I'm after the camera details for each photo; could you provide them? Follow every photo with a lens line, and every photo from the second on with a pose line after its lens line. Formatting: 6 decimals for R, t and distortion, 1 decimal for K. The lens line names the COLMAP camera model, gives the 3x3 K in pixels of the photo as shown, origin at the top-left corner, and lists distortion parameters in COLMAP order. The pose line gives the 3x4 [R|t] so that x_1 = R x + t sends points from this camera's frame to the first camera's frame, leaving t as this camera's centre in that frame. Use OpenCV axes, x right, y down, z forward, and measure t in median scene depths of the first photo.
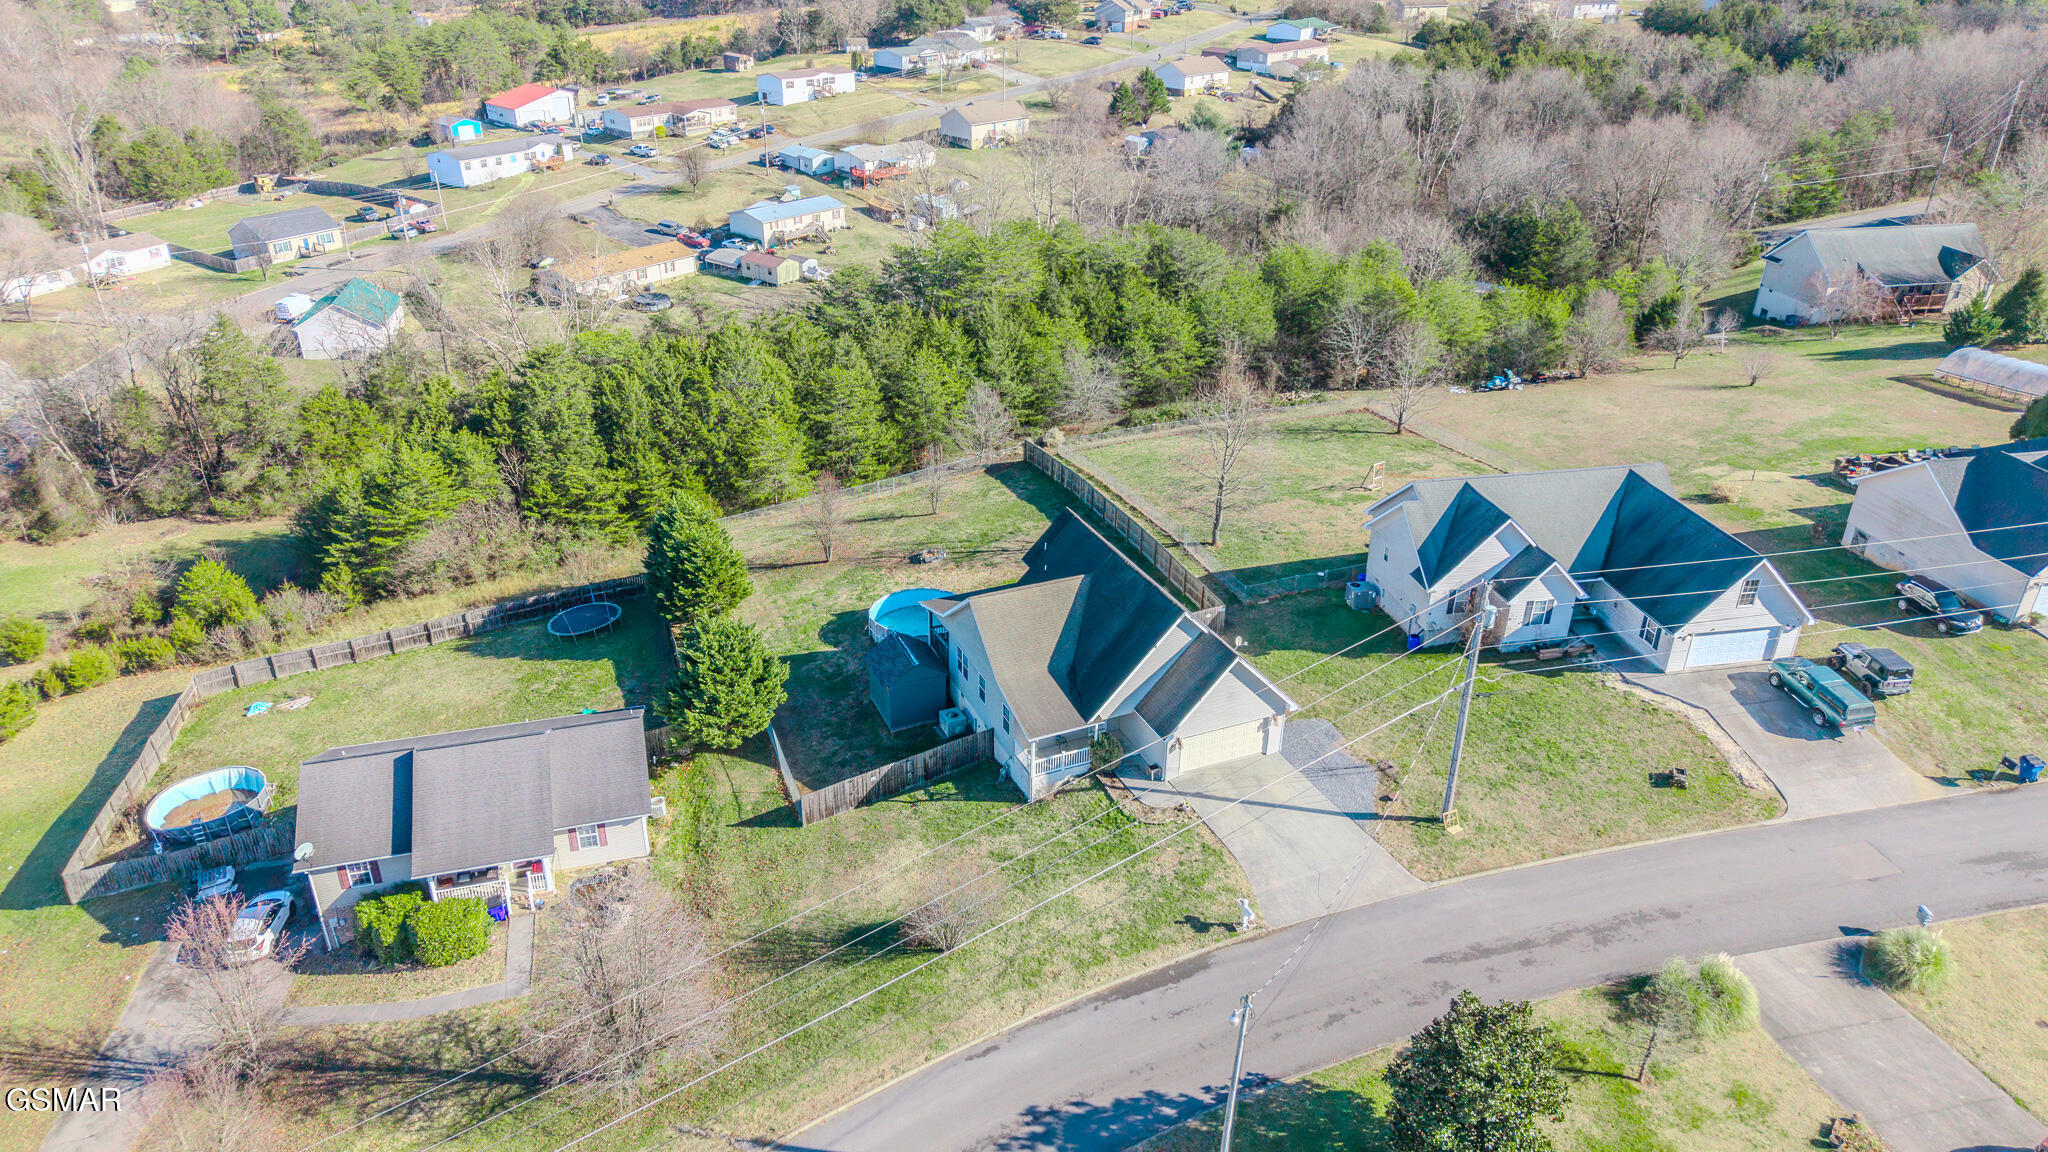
lens RADIAL K [[1359.3, 0, 1025.6], [0, 1359.3, 582.7], [0, 0, 1]] dist [0.049146, -0.024007]
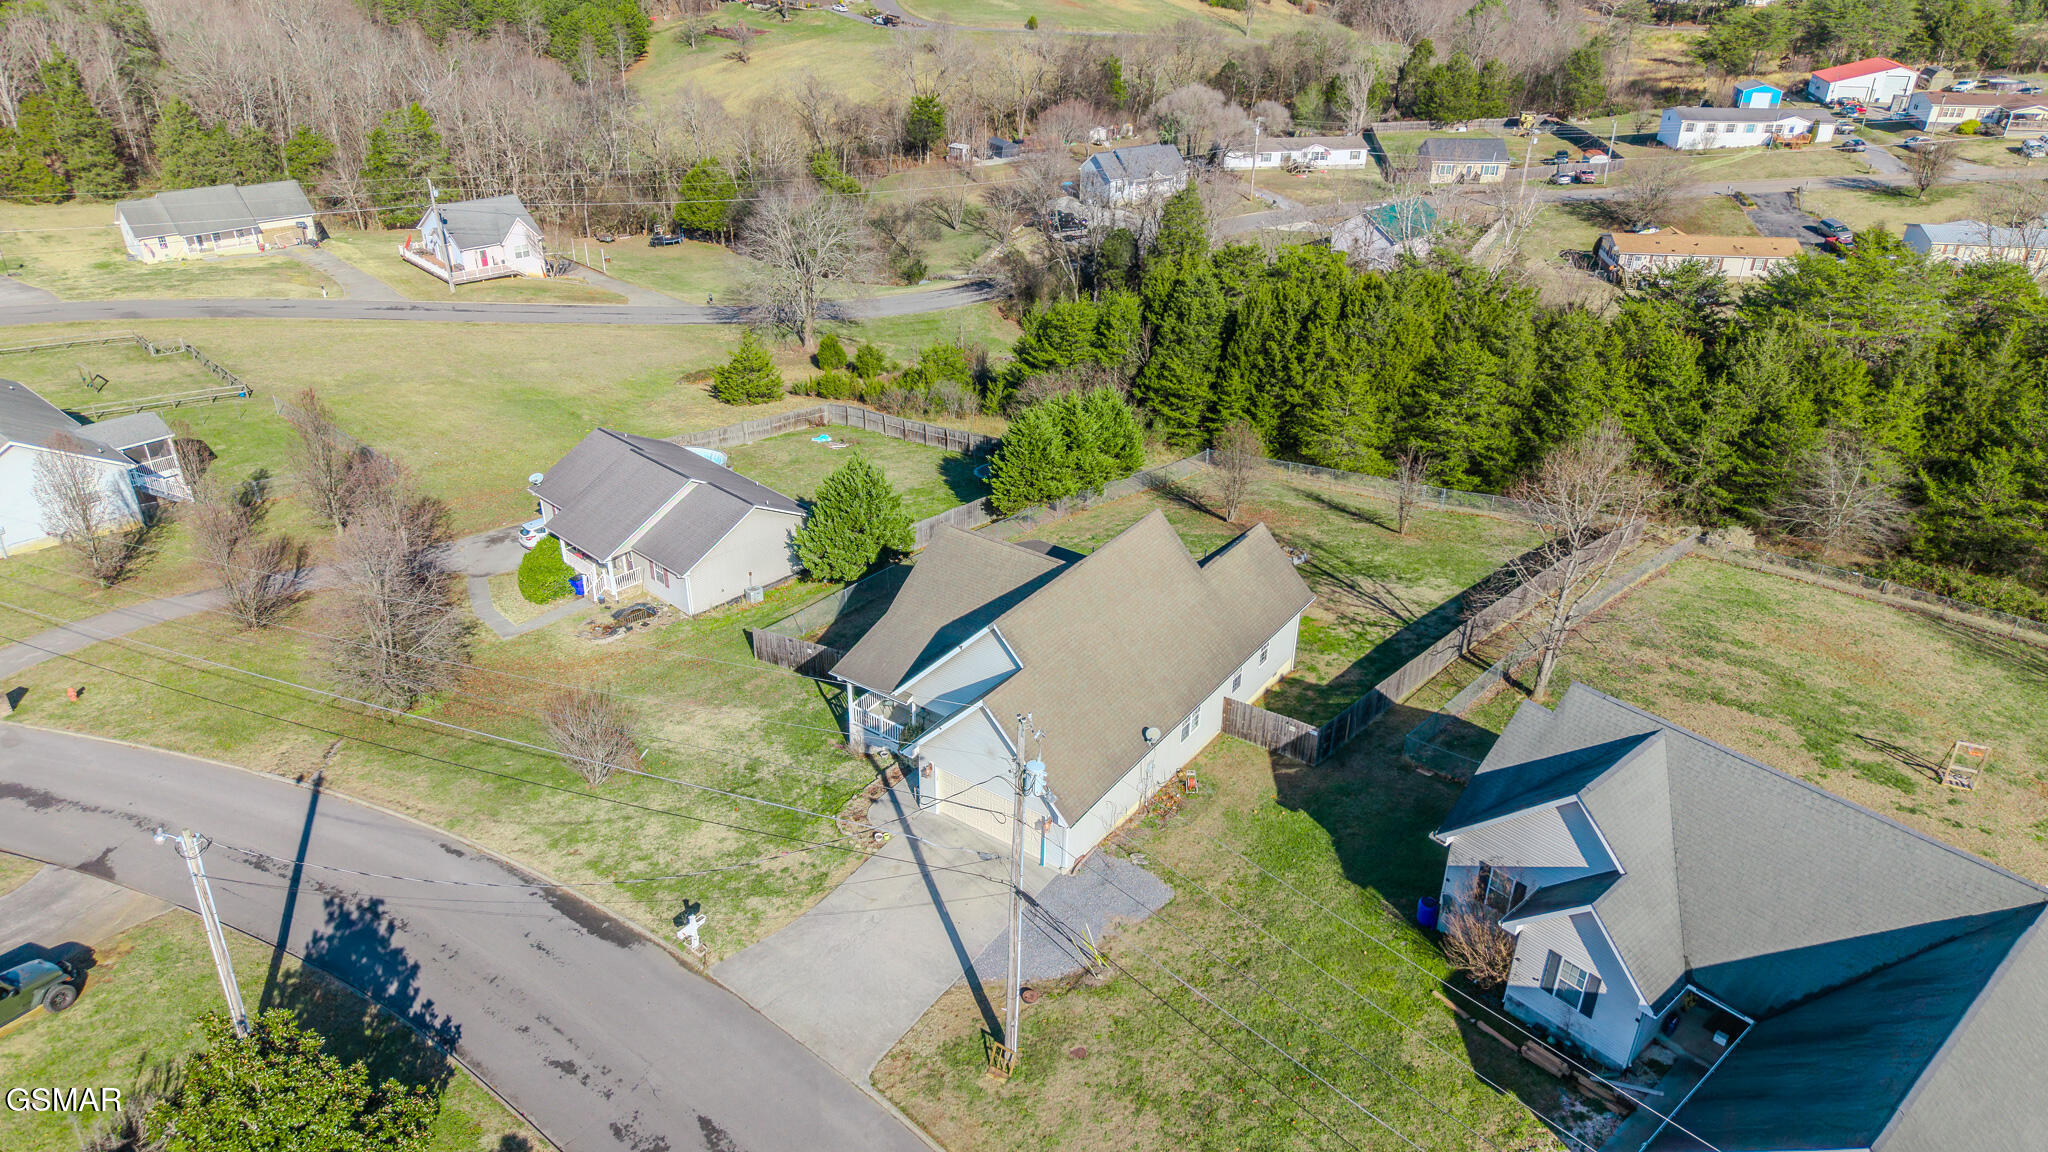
lens RADIAL K [[1359.3, 0, 1025.6], [0, 1359.3, 582.7], [0, 0, 1]] dist [0.049146, -0.024007]
pose [[0.507380, 0.405901, -0.760138, 0.618961], [-0.400240, 0.892197, 0.209265, -0.146912], [0.763134, 0.198061, 0.615141, 0.482855]]
